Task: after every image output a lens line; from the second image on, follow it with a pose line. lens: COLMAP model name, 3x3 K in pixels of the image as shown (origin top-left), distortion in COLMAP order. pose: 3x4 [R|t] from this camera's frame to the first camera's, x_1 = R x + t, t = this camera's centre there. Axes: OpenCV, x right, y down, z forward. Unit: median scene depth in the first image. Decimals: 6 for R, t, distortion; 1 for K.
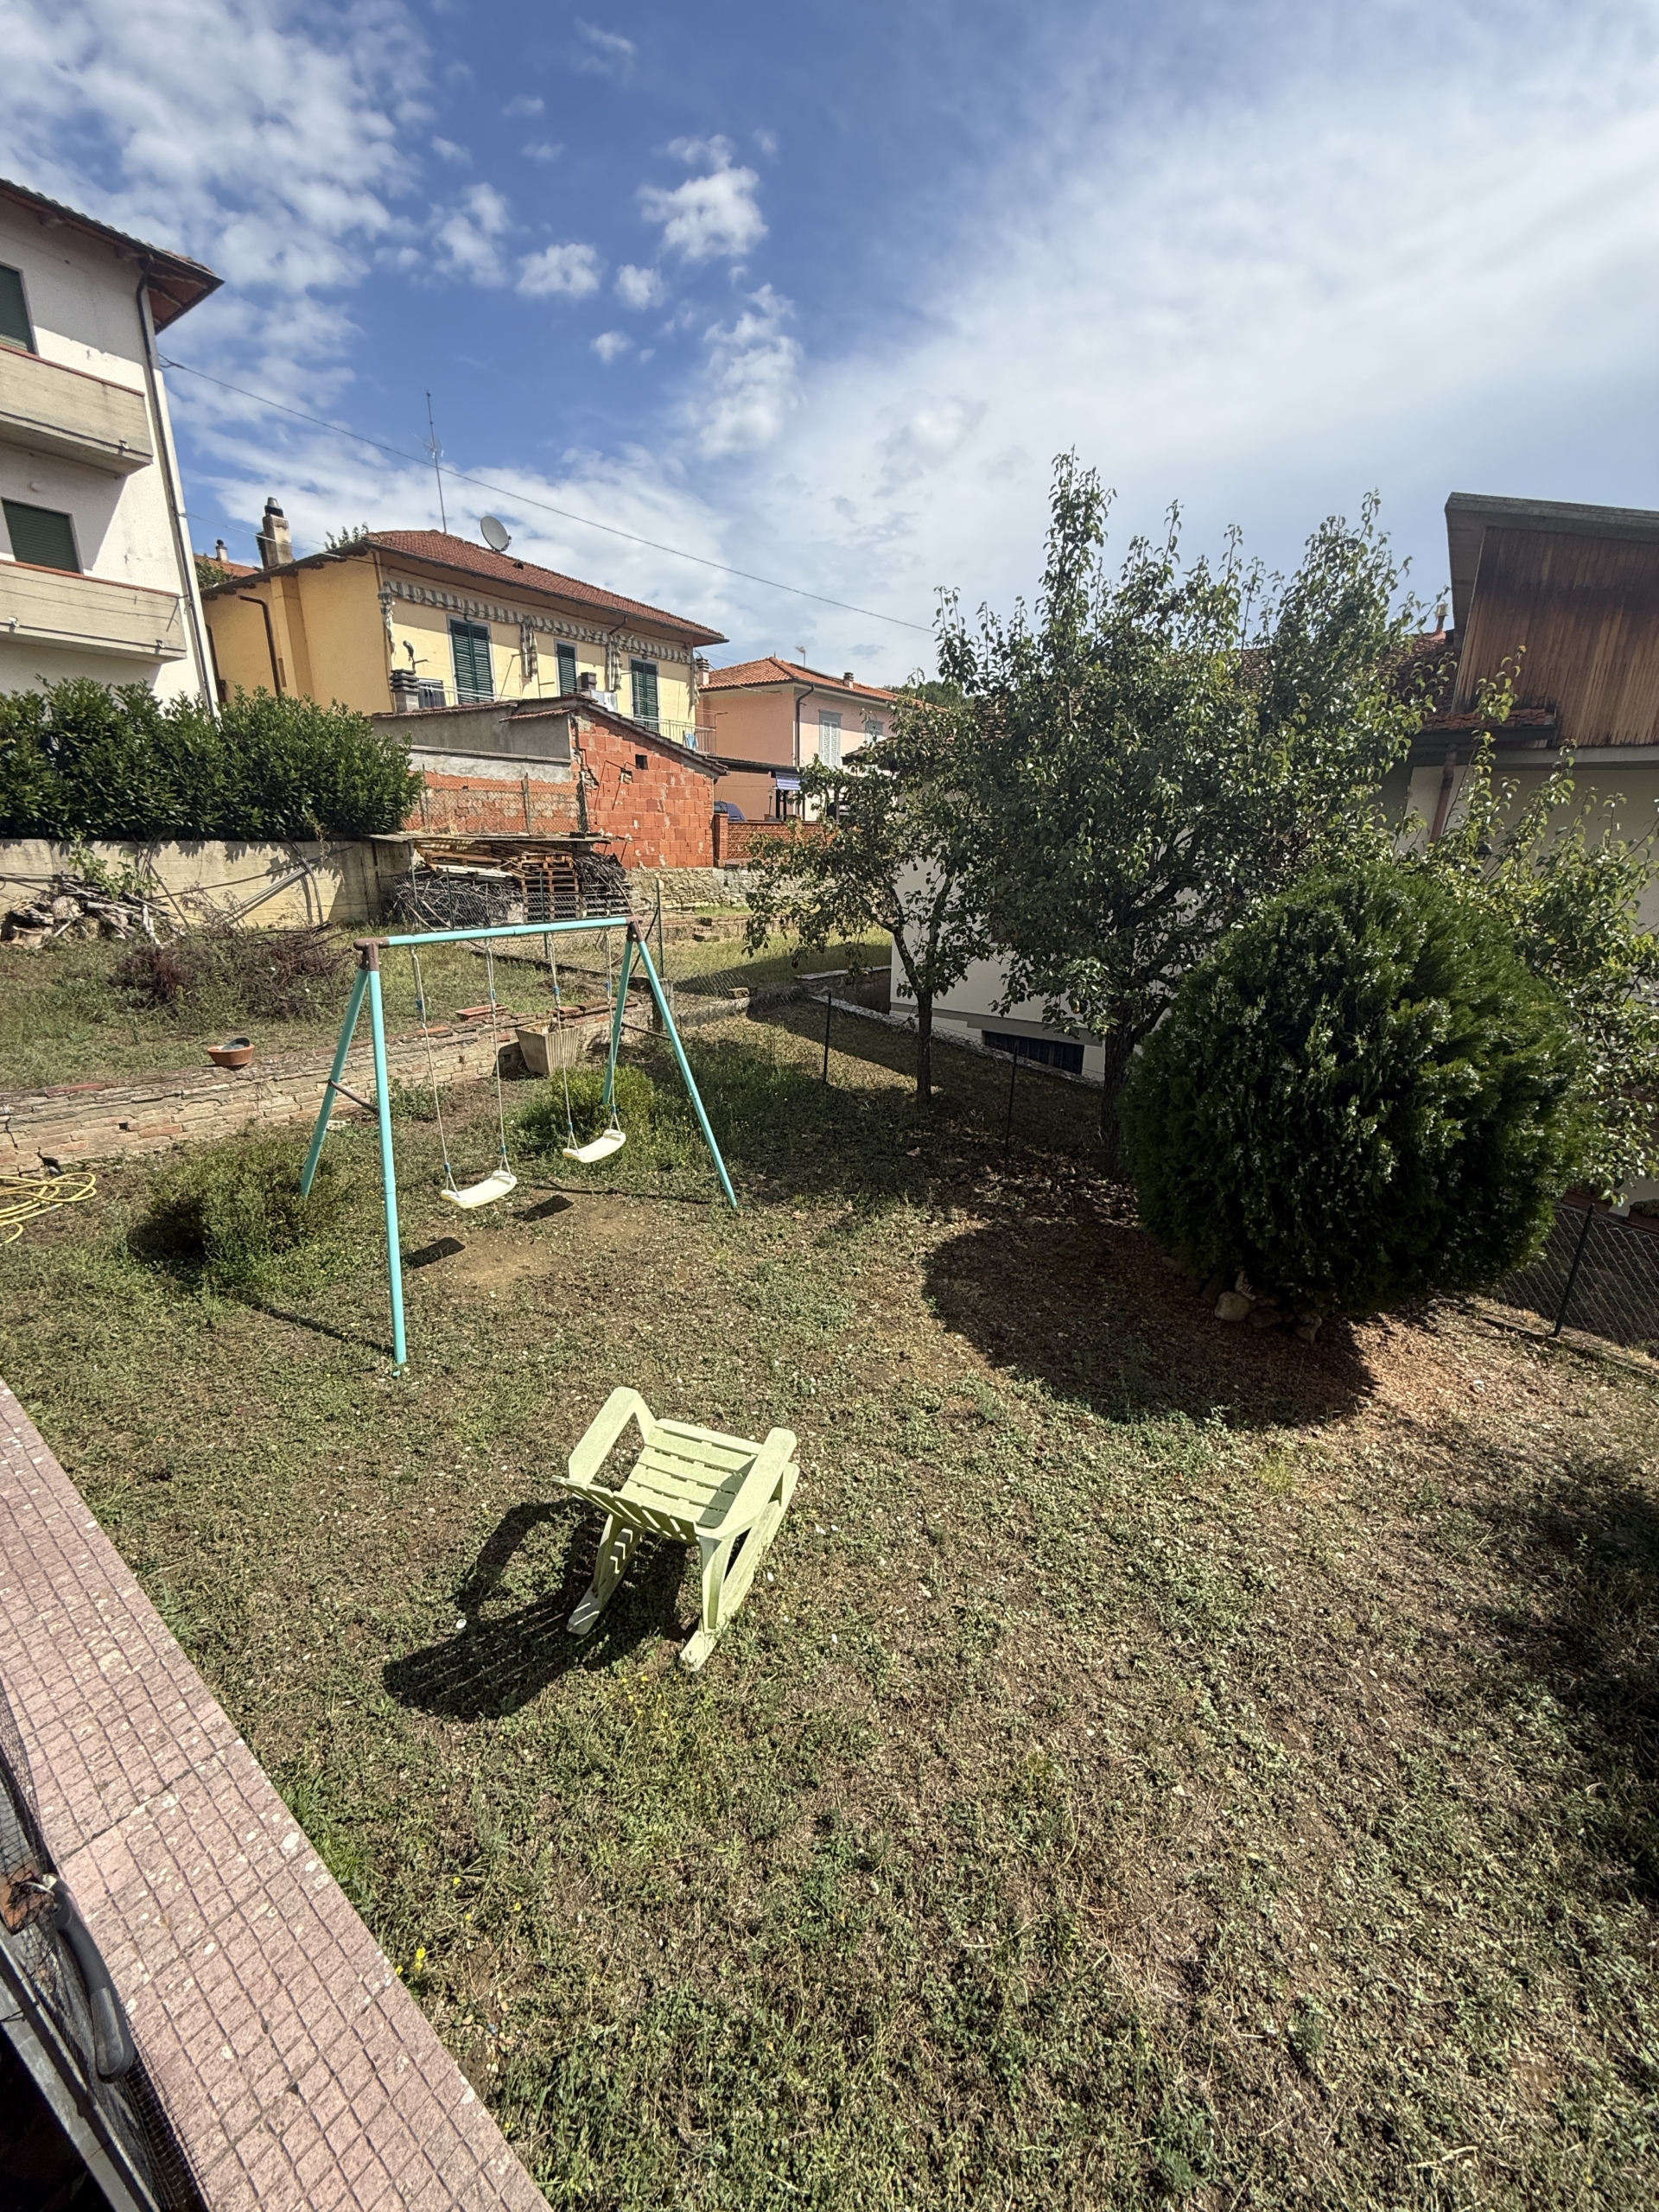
lens RADIAL K [[894.1, 0, 825.0], [0, 894.1, 1101.2], [0, 0, 1]] dist [0.001561, 0.000135]
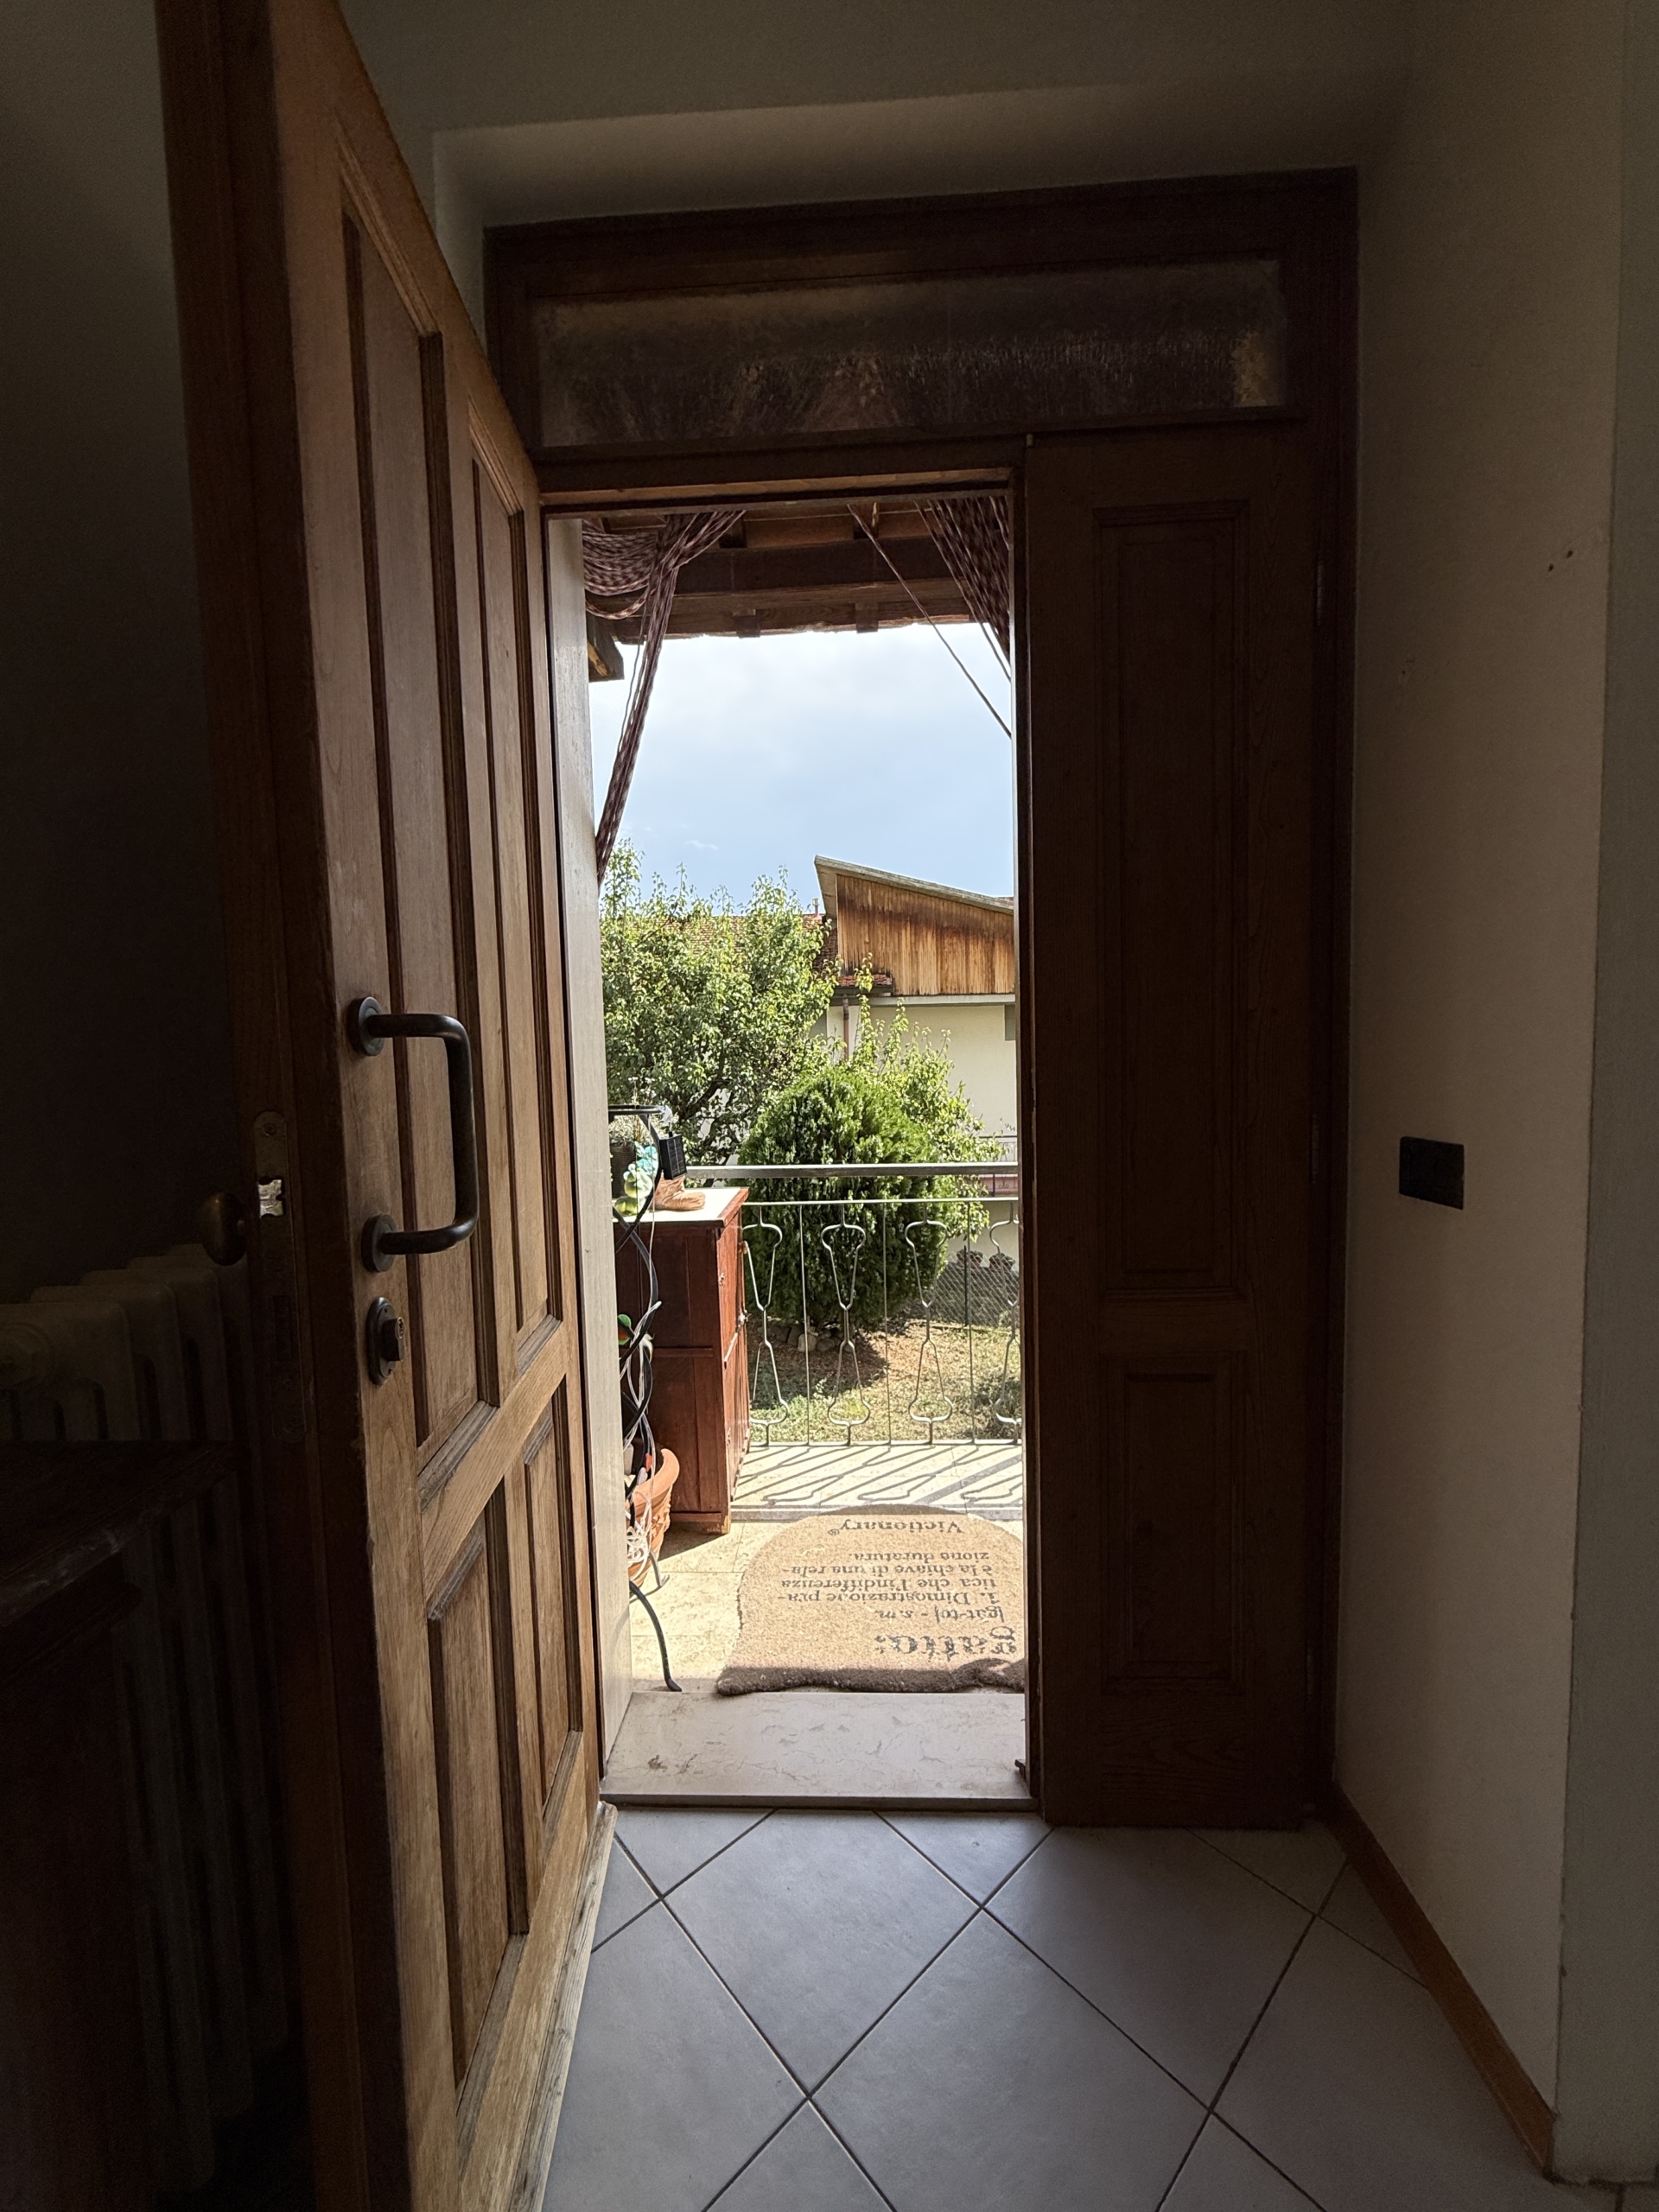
lens RADIAL K [[894.1, 0, 825.0], [0, 894.1, 1101.2], [0, 0, 1]] dist [0.001561, 0.000135]
pose [[0.839271, -0.070559, 0.539116, -0.339943], [0.191265, 0.966482, -0.171260, 0.094997], [-0.508962, 0.246848, 0.824636, -0.427048]]
